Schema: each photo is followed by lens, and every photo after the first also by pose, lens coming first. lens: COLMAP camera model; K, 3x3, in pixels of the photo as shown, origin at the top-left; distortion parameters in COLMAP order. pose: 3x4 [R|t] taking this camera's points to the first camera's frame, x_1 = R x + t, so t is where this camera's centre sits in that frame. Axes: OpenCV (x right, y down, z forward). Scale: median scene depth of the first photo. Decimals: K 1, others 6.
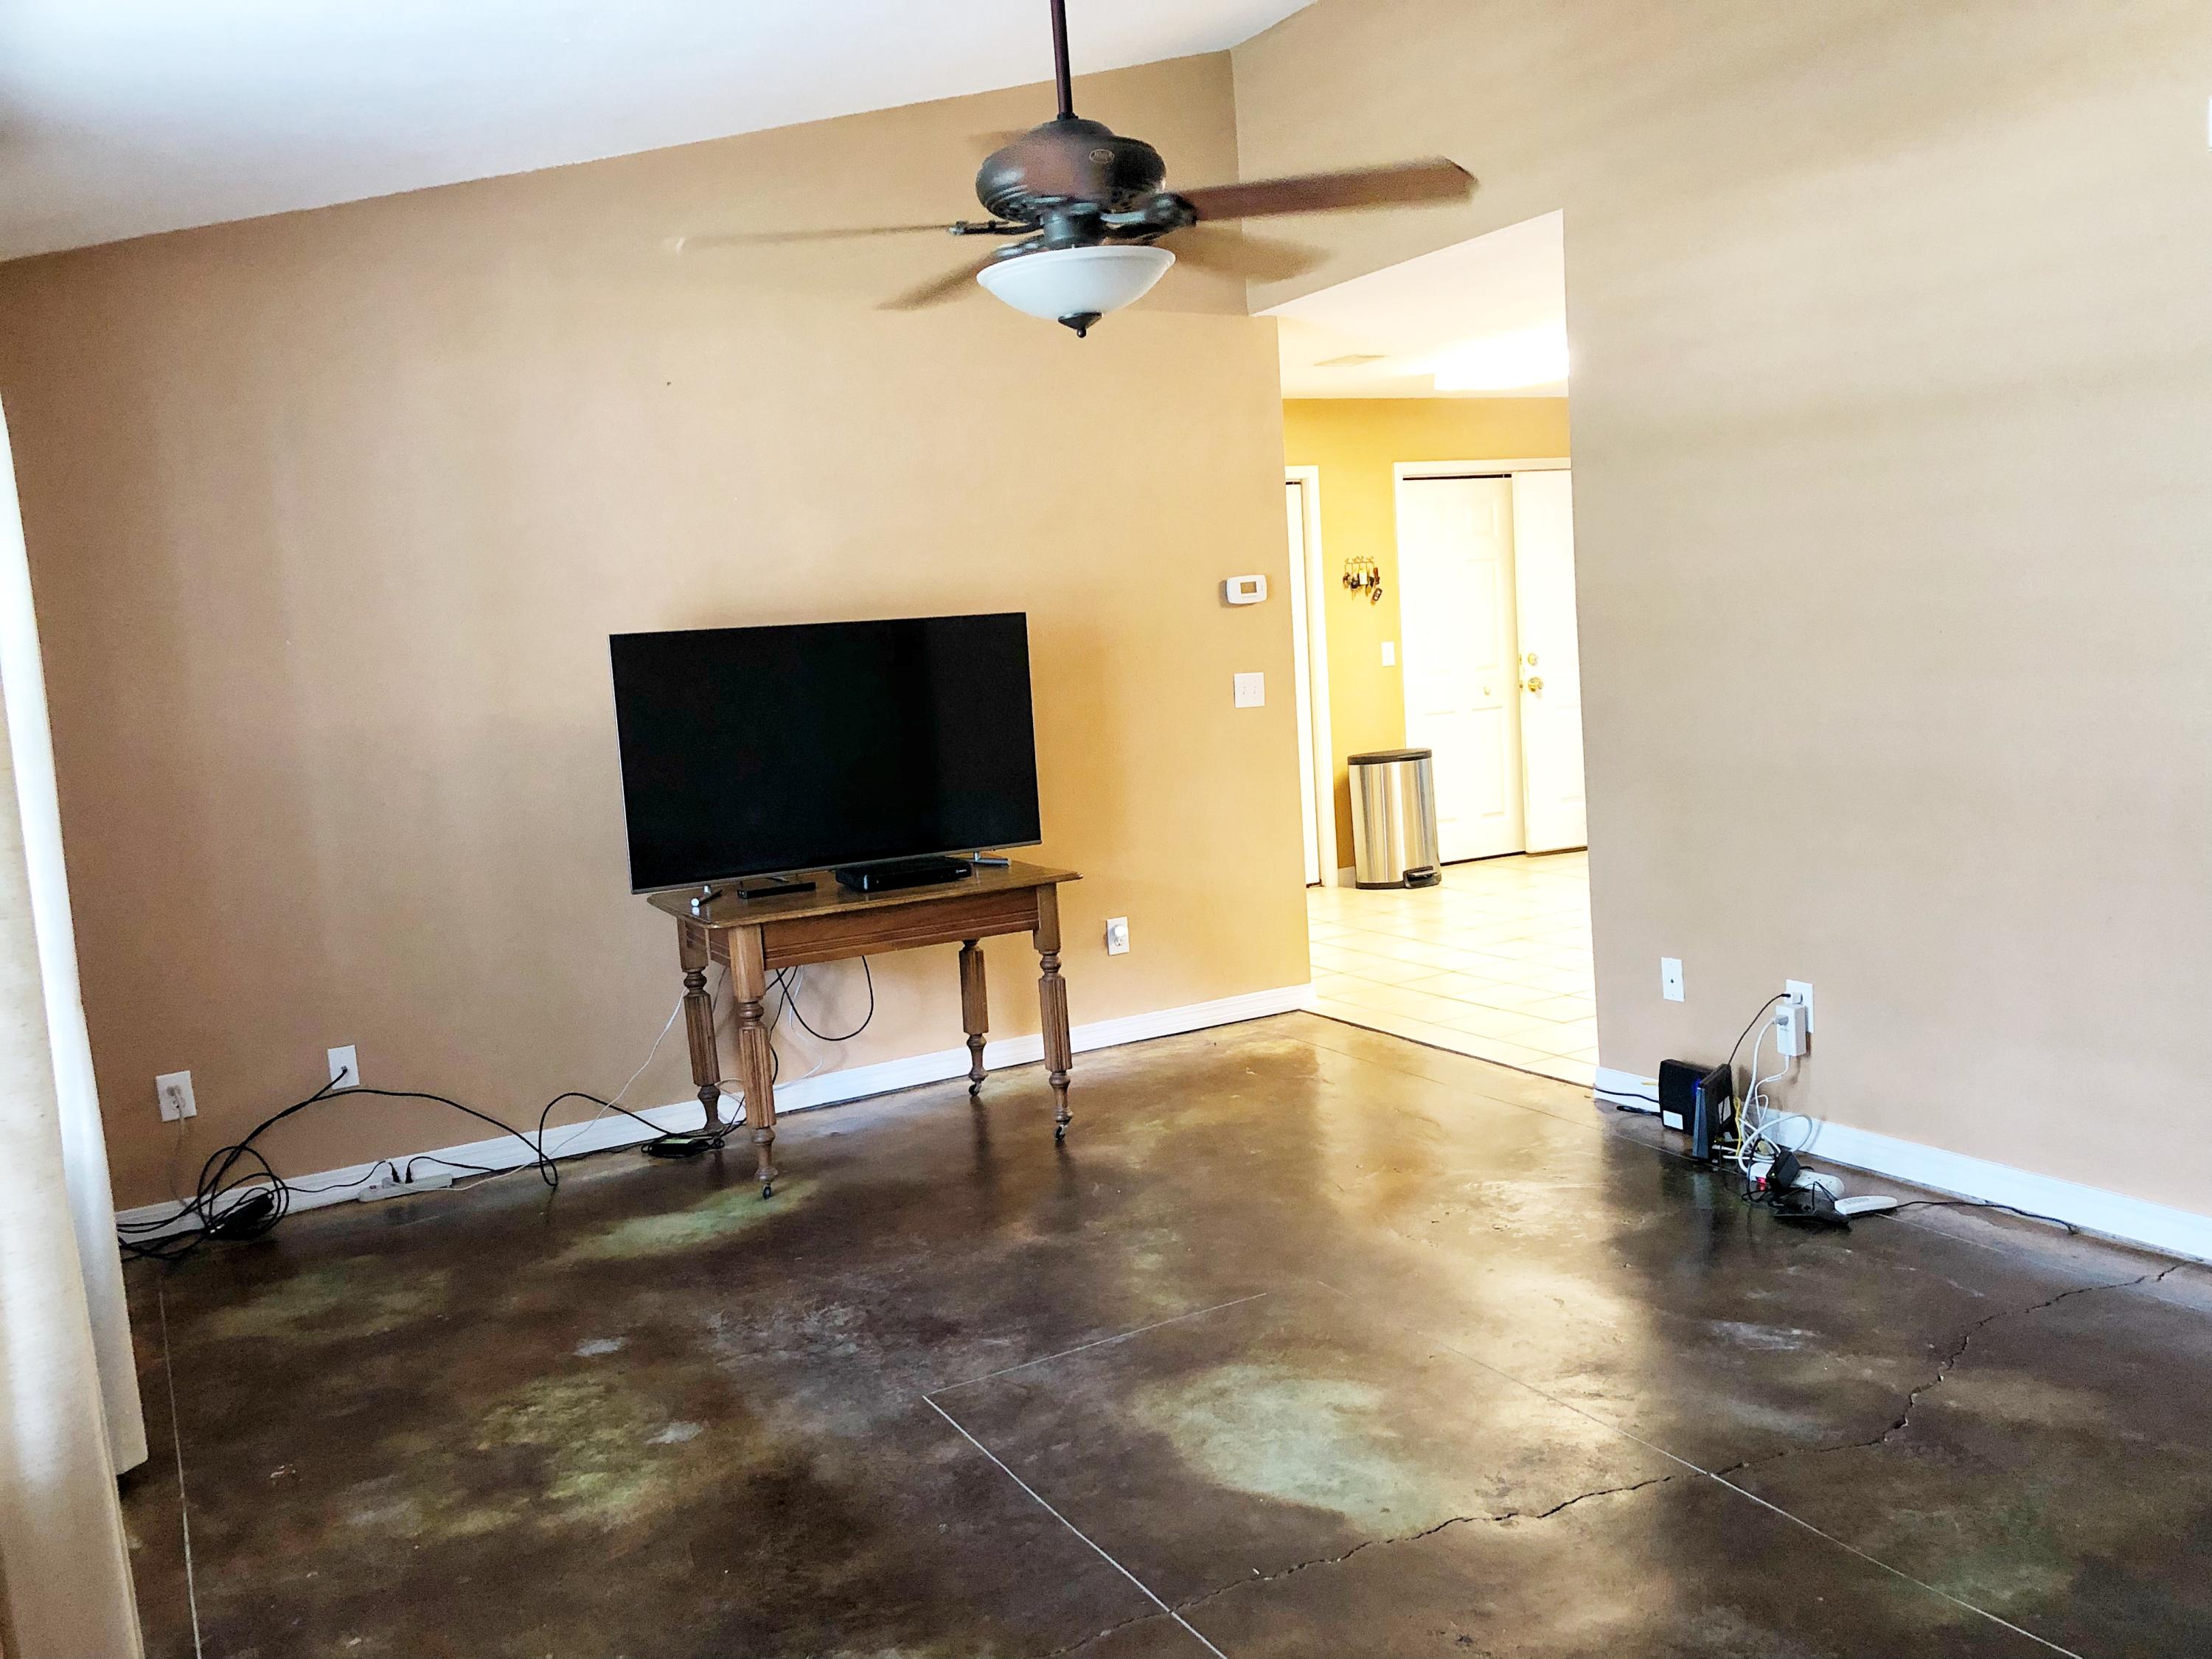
lens RADIAL K [[1825.8, 0, 1110.5], [0, 1825.8, 838.8], [0, 0, 1]] dist [0.044016, -0.032618]
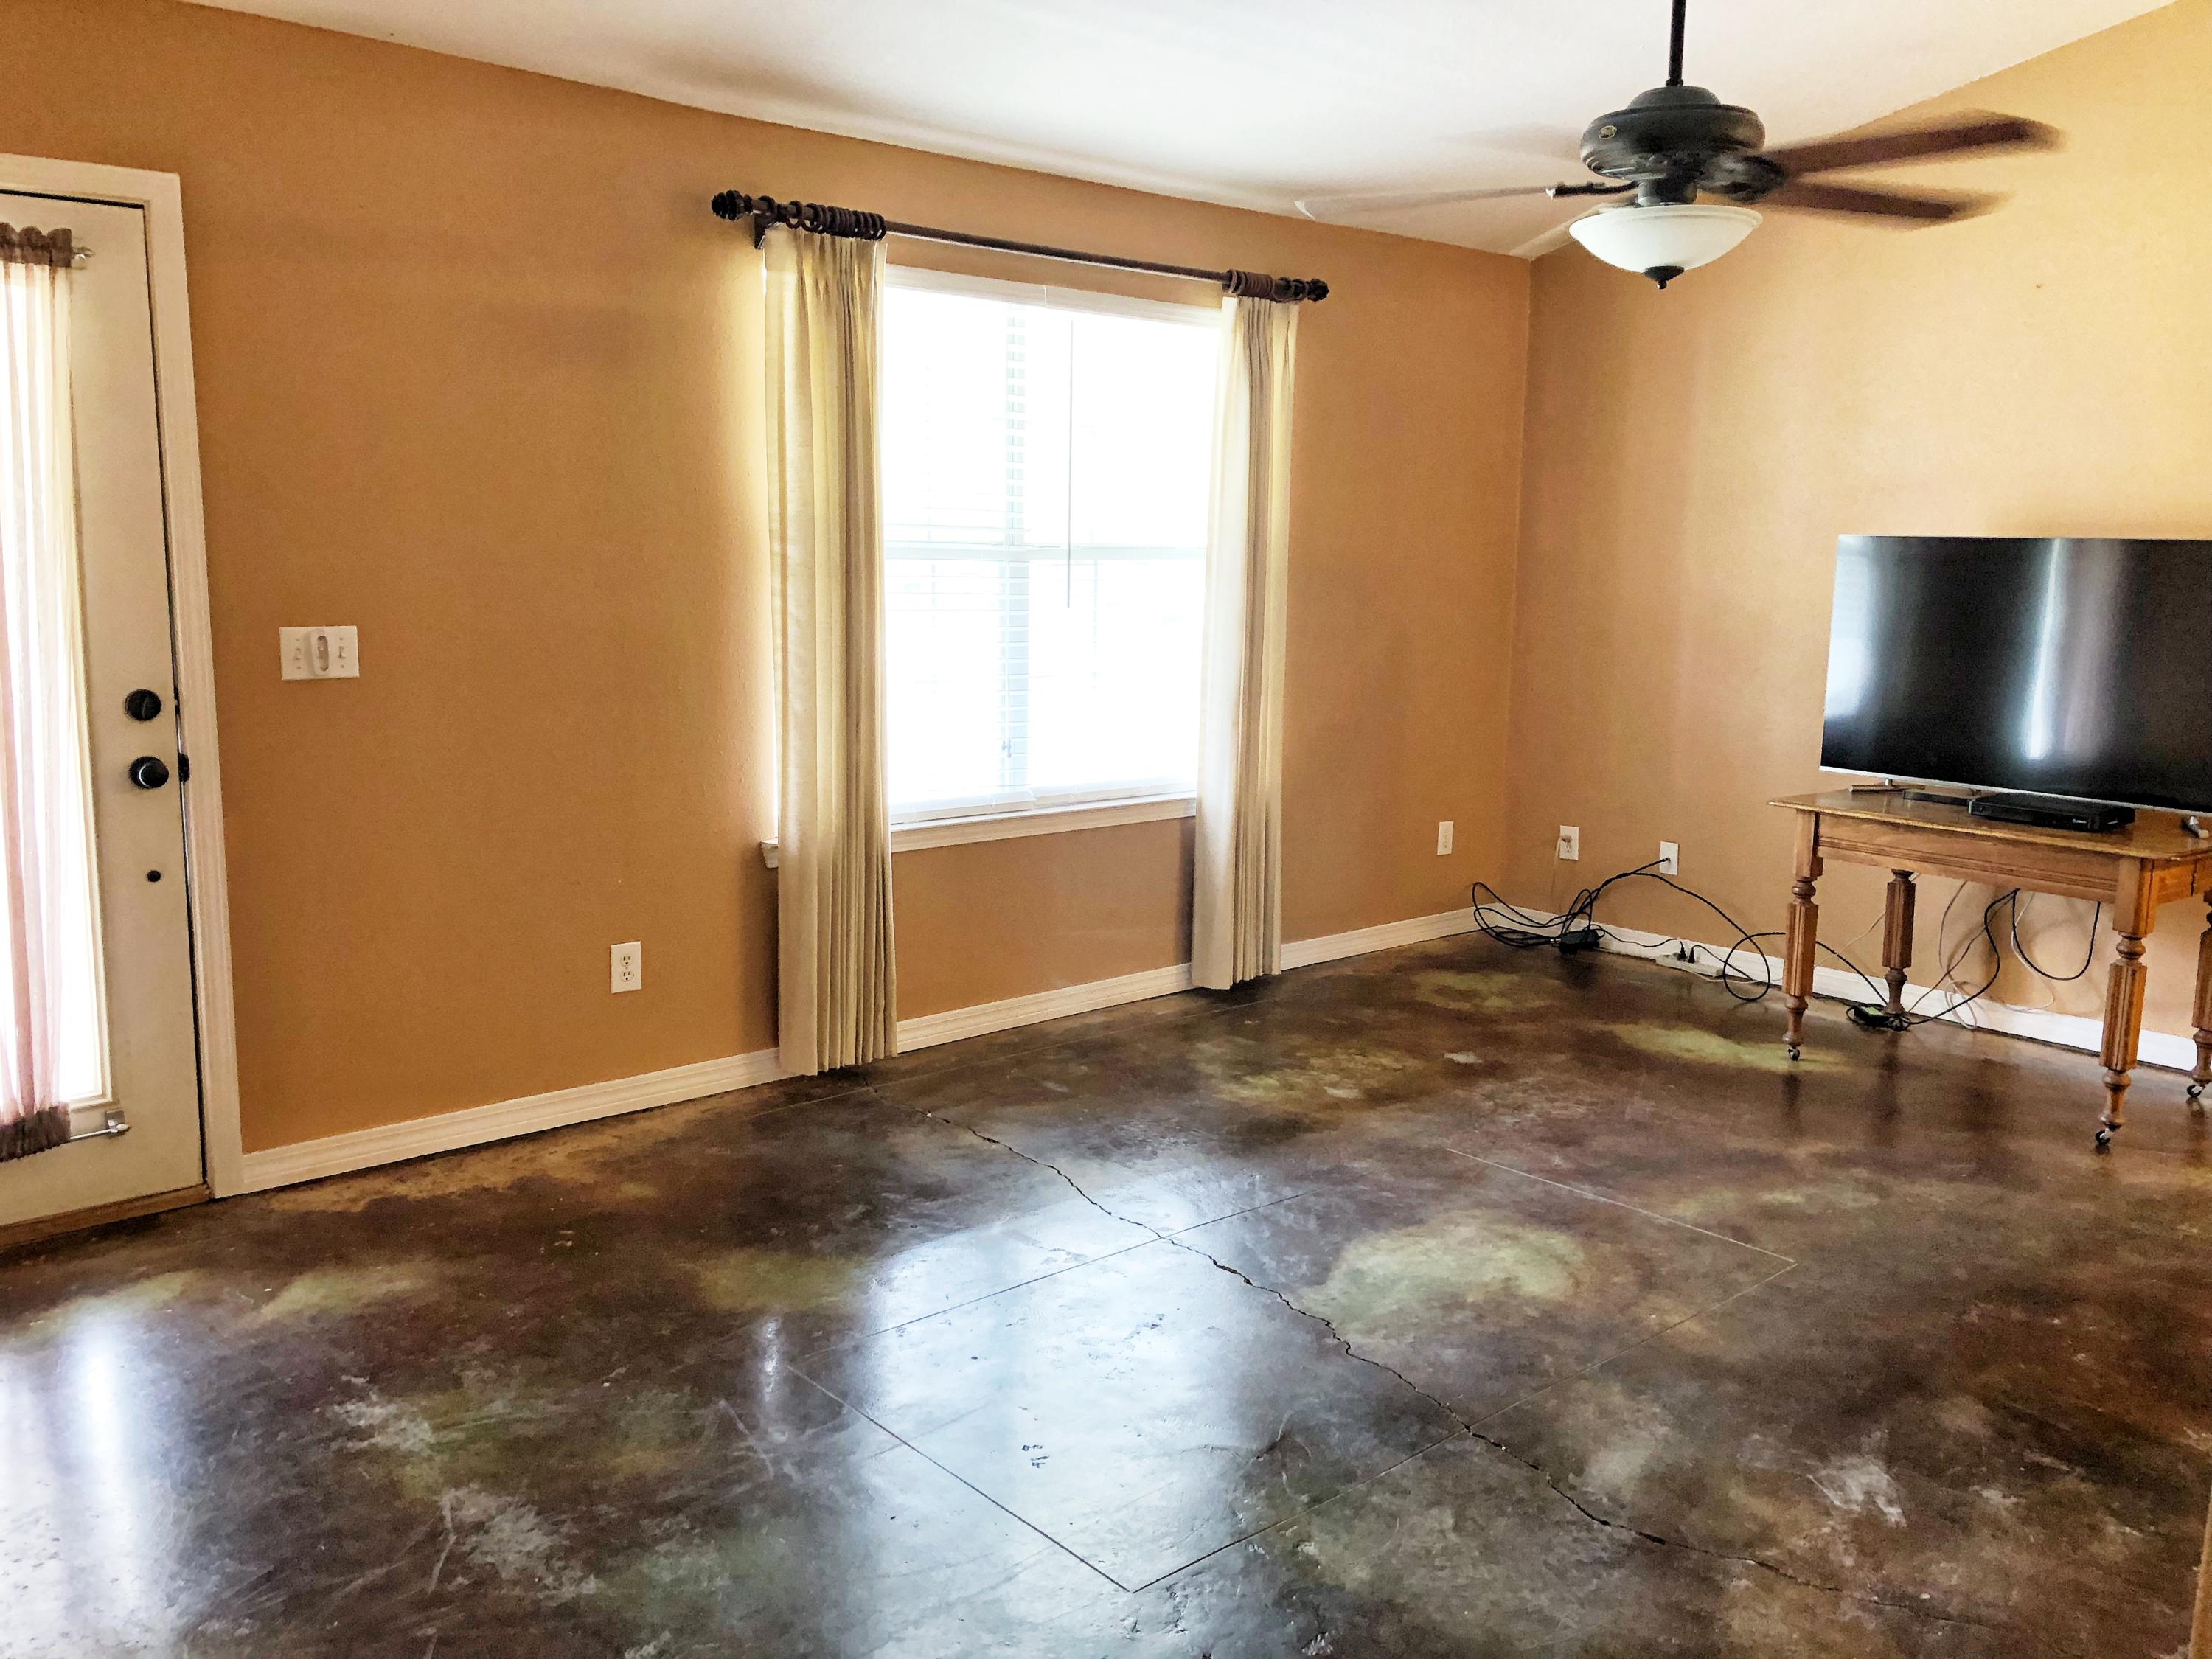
lens RADIAL K [[1825.8, 0, 1106.8], [0, 1825.8, 819.3], [0, 0, 1]] dist [0.044016, -0.032618]
pose [[0.212021, 0.225395, -0.950917, 0.934074], [-0.152827, 0.968715, 0.195539, -0.121476], [0.965241, 0.103867, 0.239834, 0.411676]]
